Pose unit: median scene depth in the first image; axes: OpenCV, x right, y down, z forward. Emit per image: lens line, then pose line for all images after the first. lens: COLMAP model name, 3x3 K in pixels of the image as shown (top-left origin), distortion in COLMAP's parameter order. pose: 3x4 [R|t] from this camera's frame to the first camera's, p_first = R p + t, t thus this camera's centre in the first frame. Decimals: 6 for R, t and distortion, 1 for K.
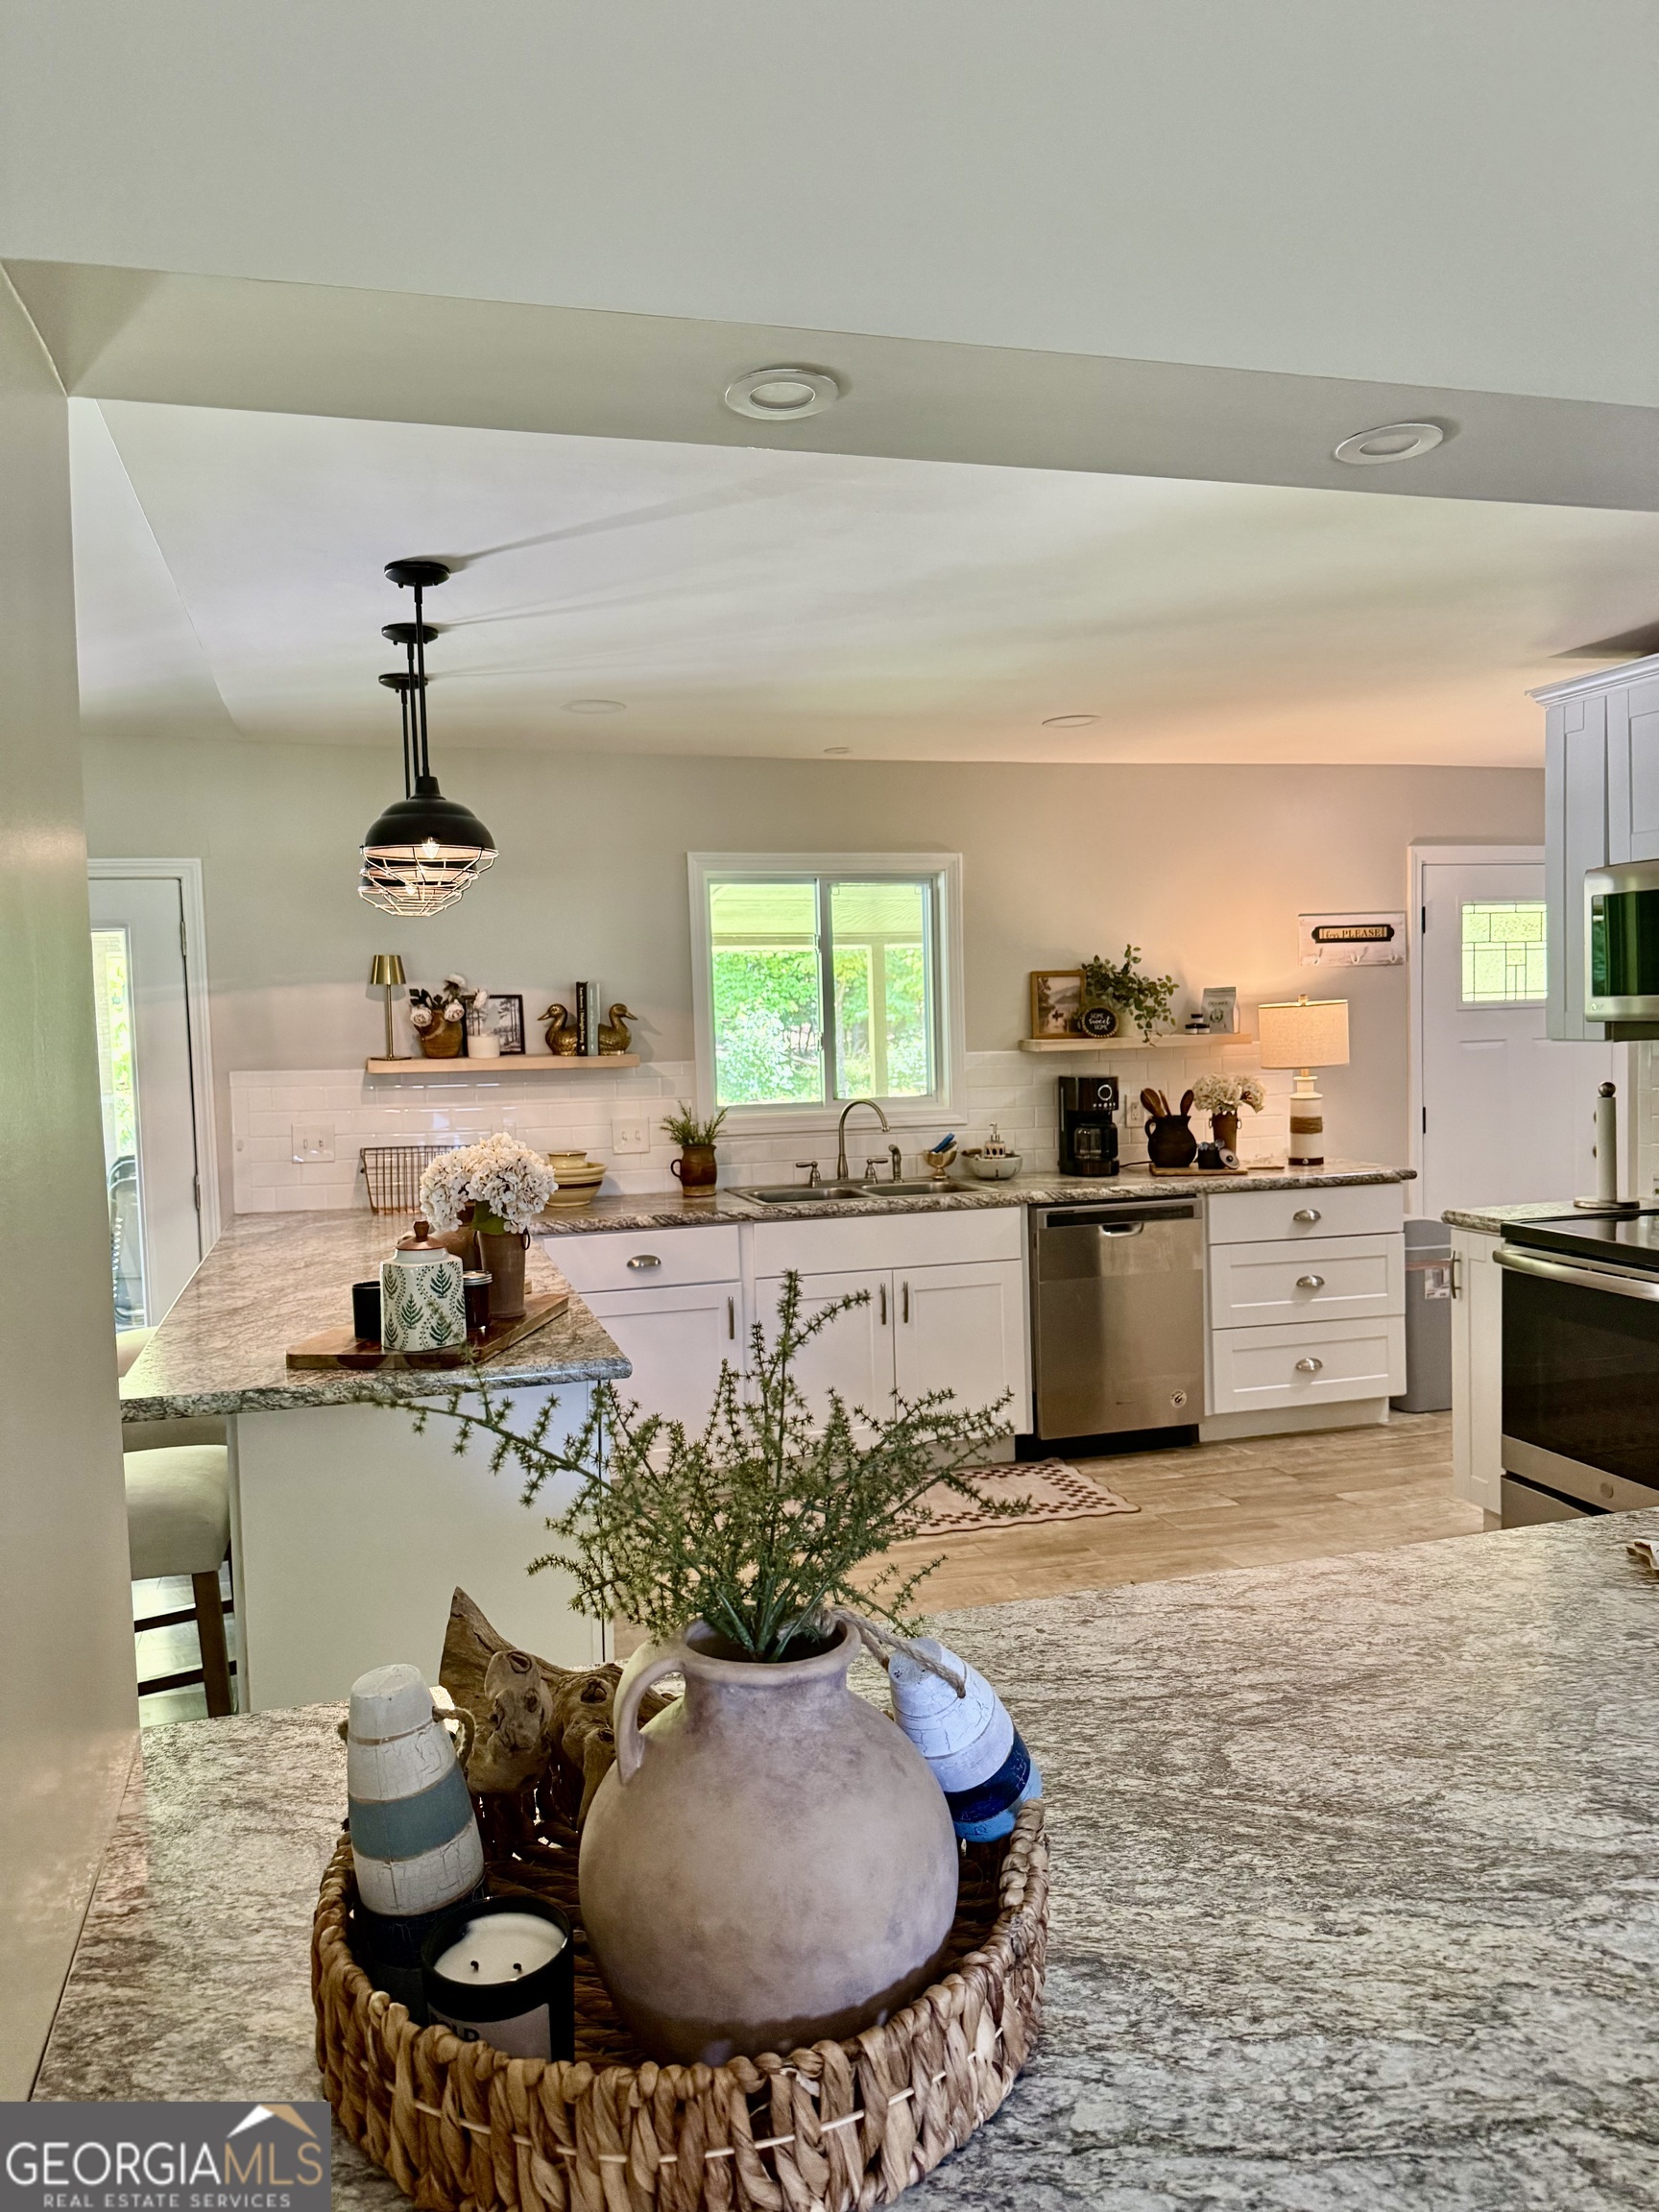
lens RADIAL K [[1528.2, 0, 841.8], [0, 1528.2, 1118.5], [0, 0, 1]] dist [0.177909, -0.293710]
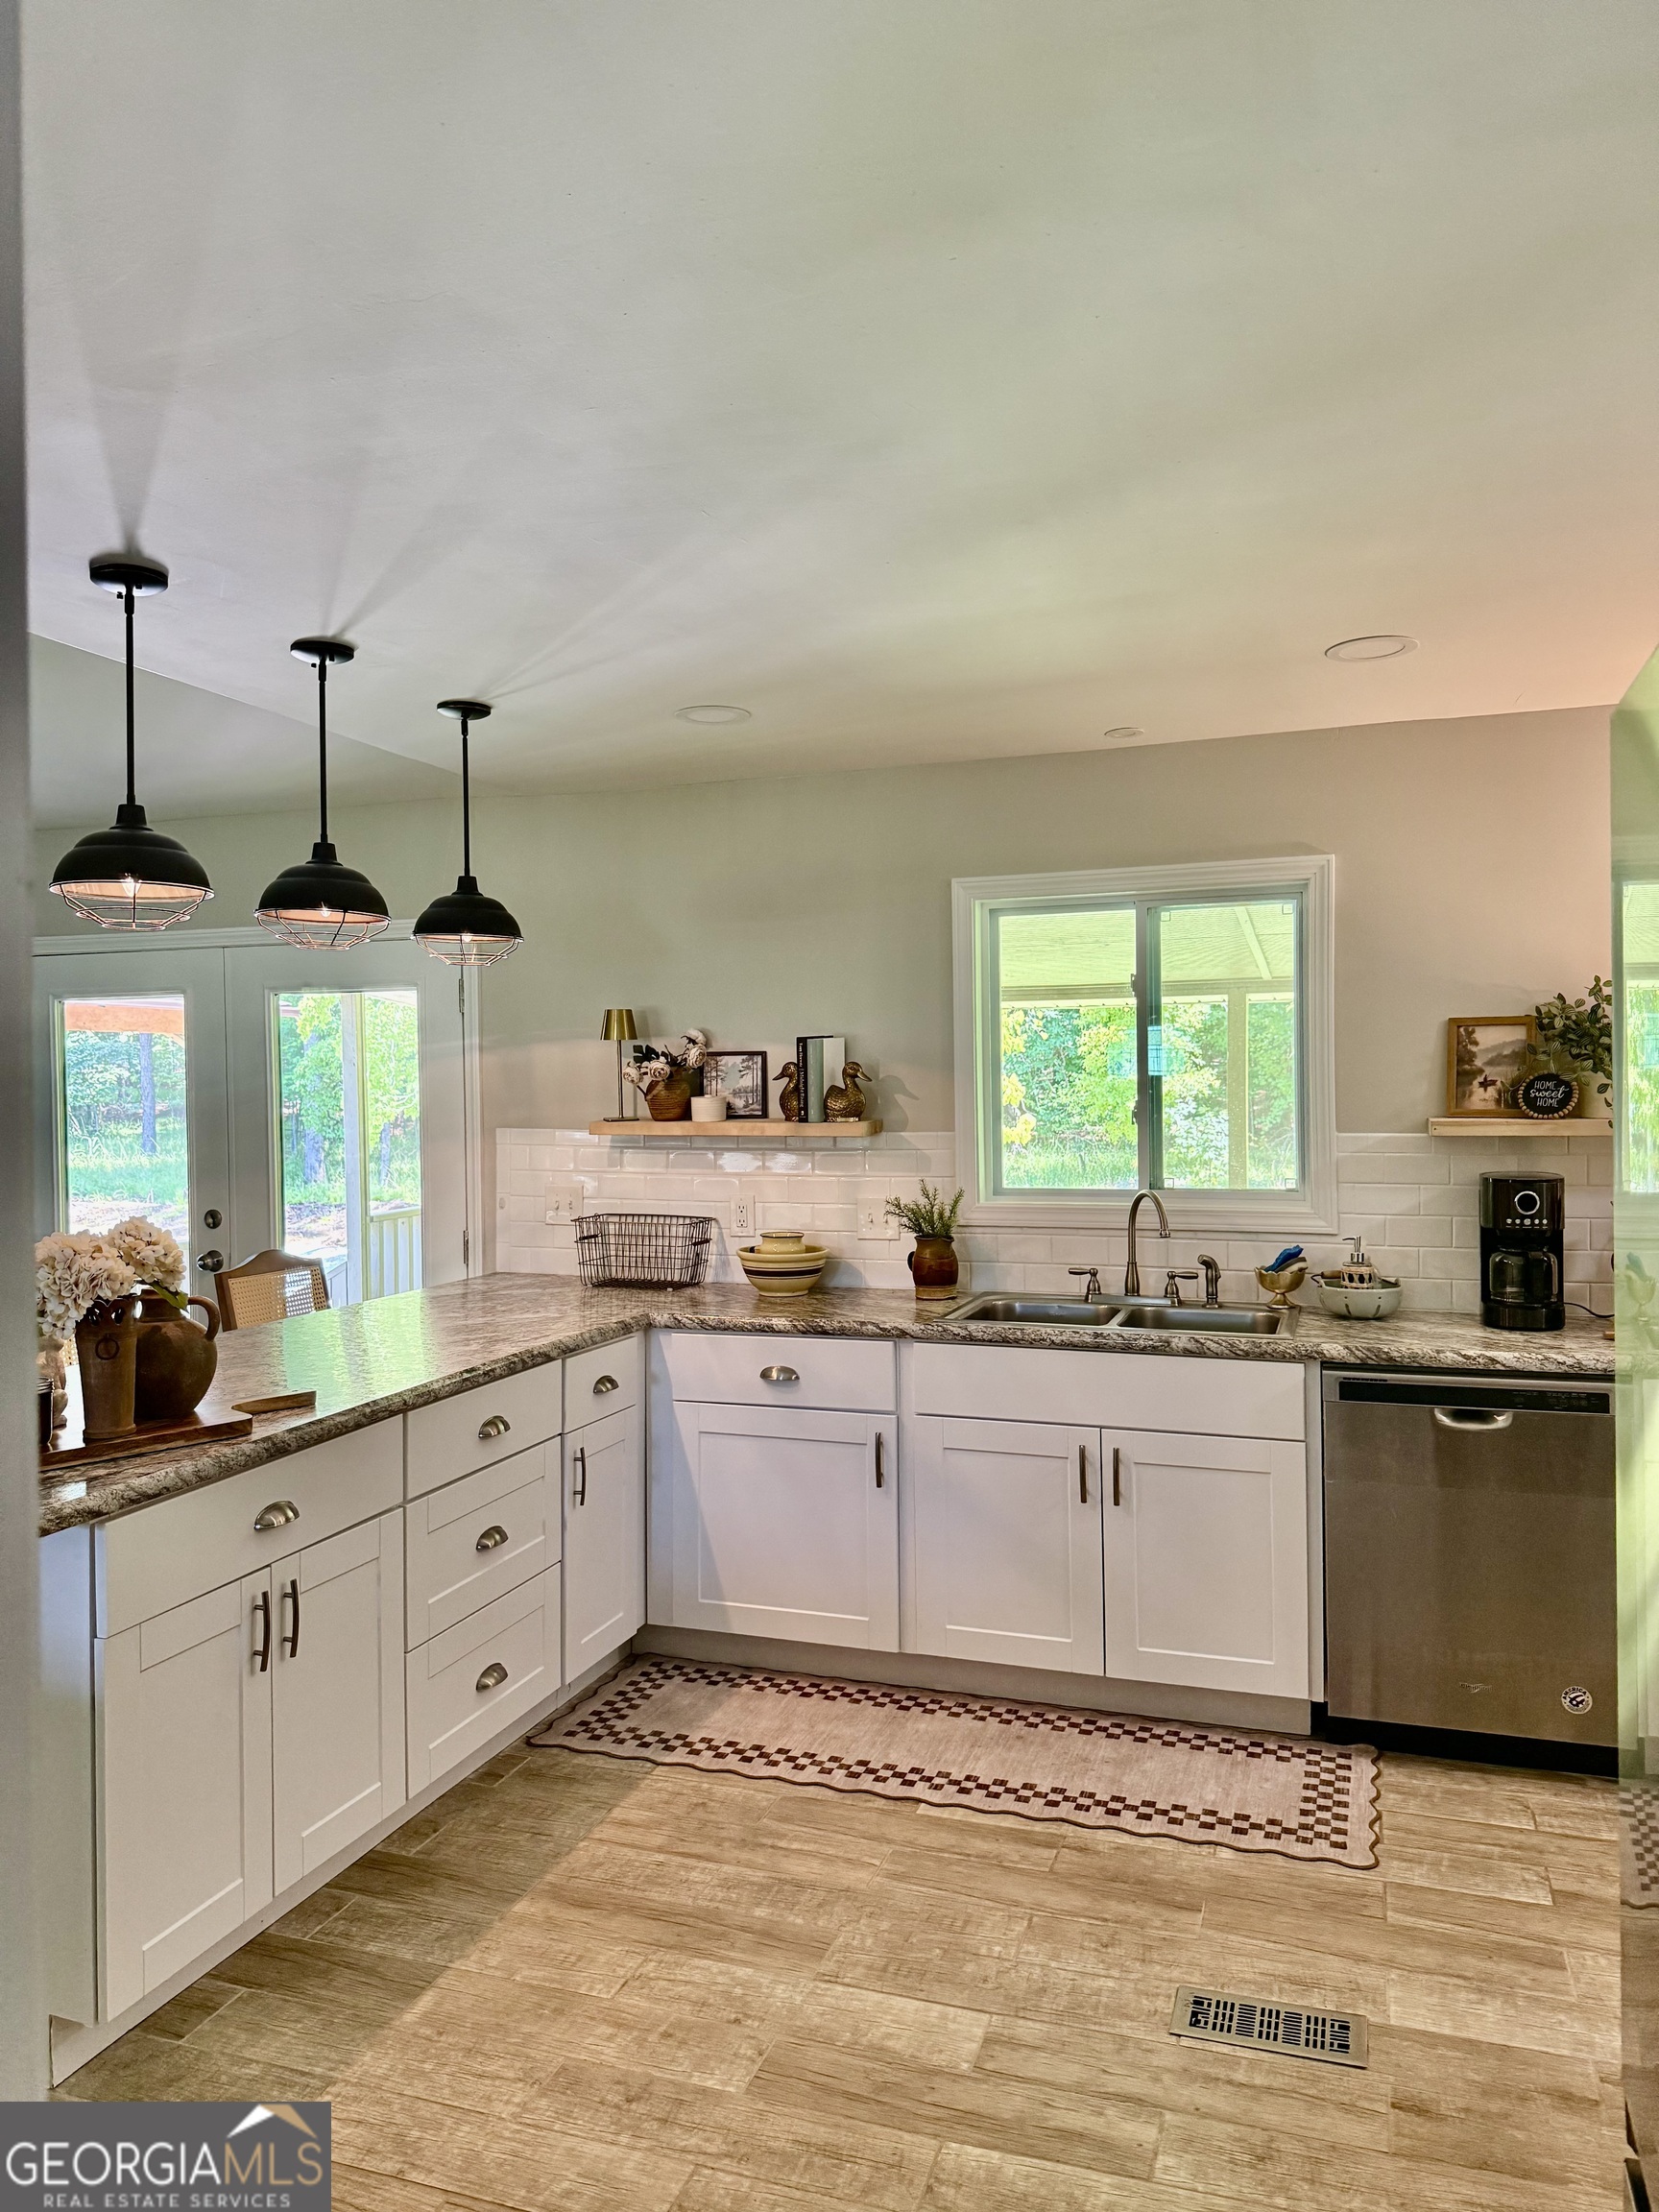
lens RADIAL K [[1554.4, 0, 848.6], [0, 1554.4, 1111.6], [0, 0, 1]] dist [0.077108, -0.095127]
pose [[0.807321, 0.026167, -0.589532, 0.342569], [-0.050625, 0.998404, -0.025012, -0.024869], [0.587937, 0.050038, 0.807357, 0.298338]]
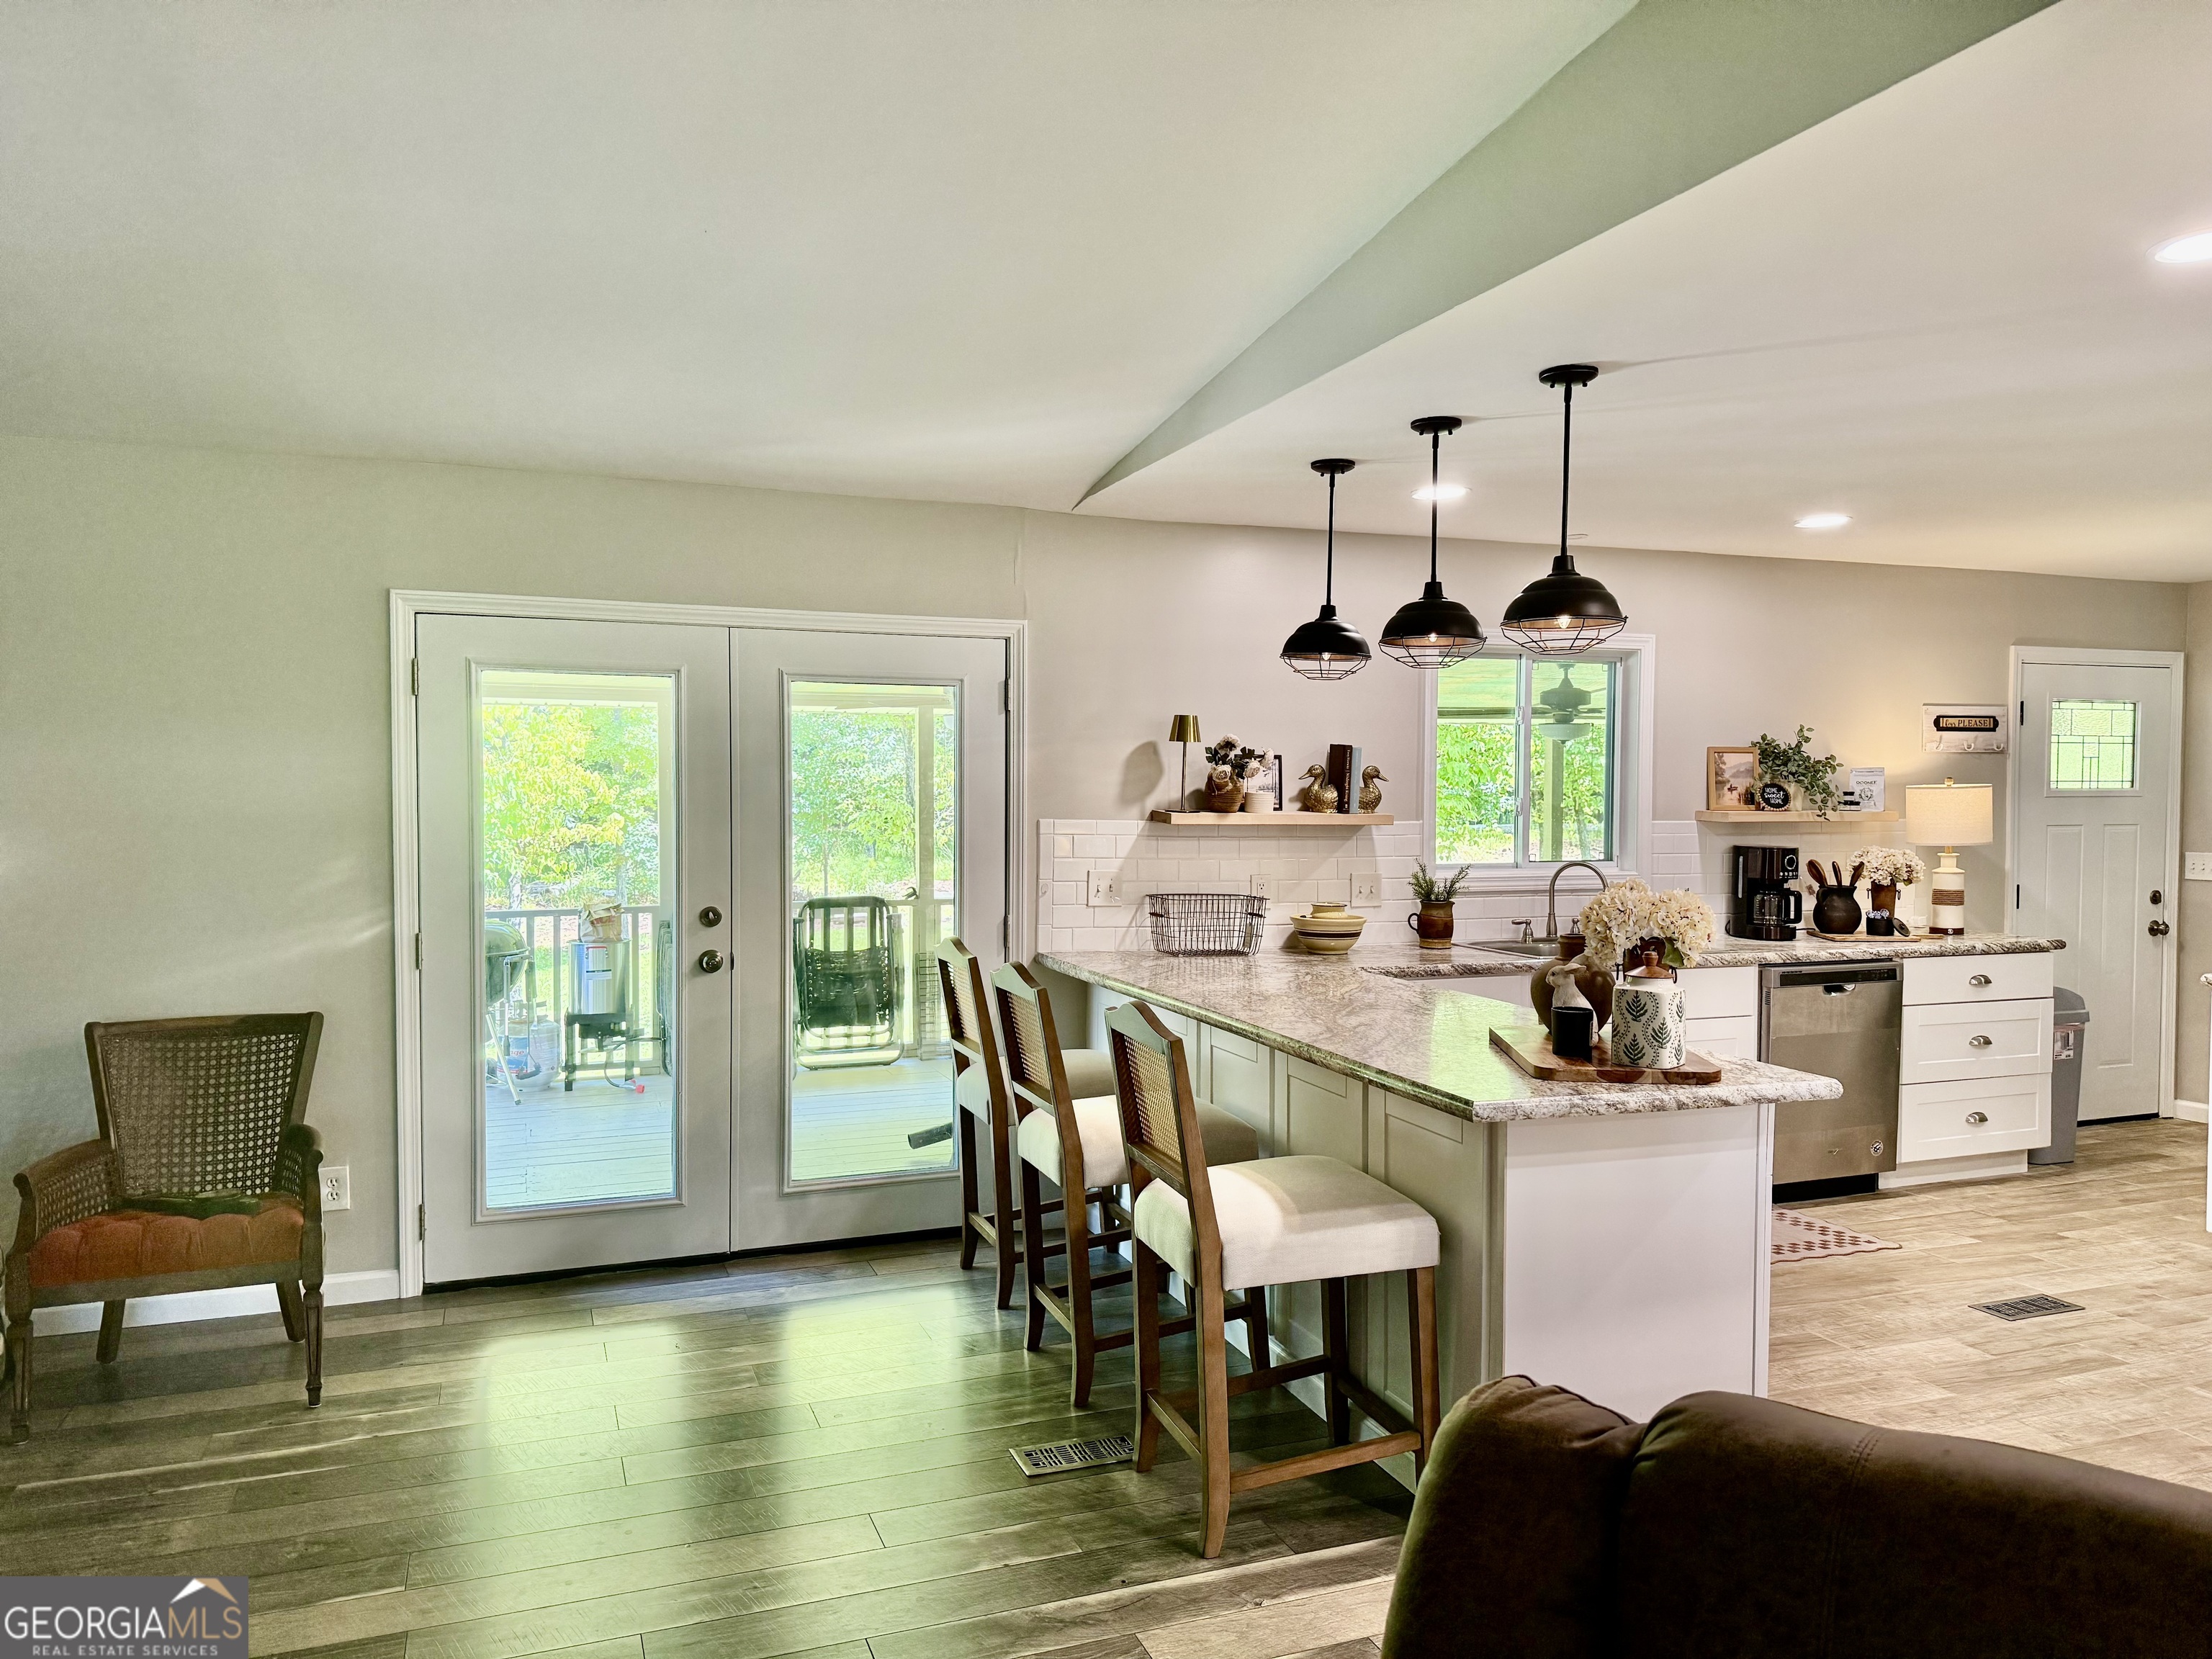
lens RADIAL K [[1549.3, 0, 1075.3], [0, 1549.3, 819.3], [0, 0, 1]] dist [-0.006629, -0.005790]
pose [[0.999135, 0.027957, 0.030780, -0.372114], [-0.026427, 0.998448, -0.049016, 0.020022], [-0.032102, 0.048160, 0.998324, -0.062203]]
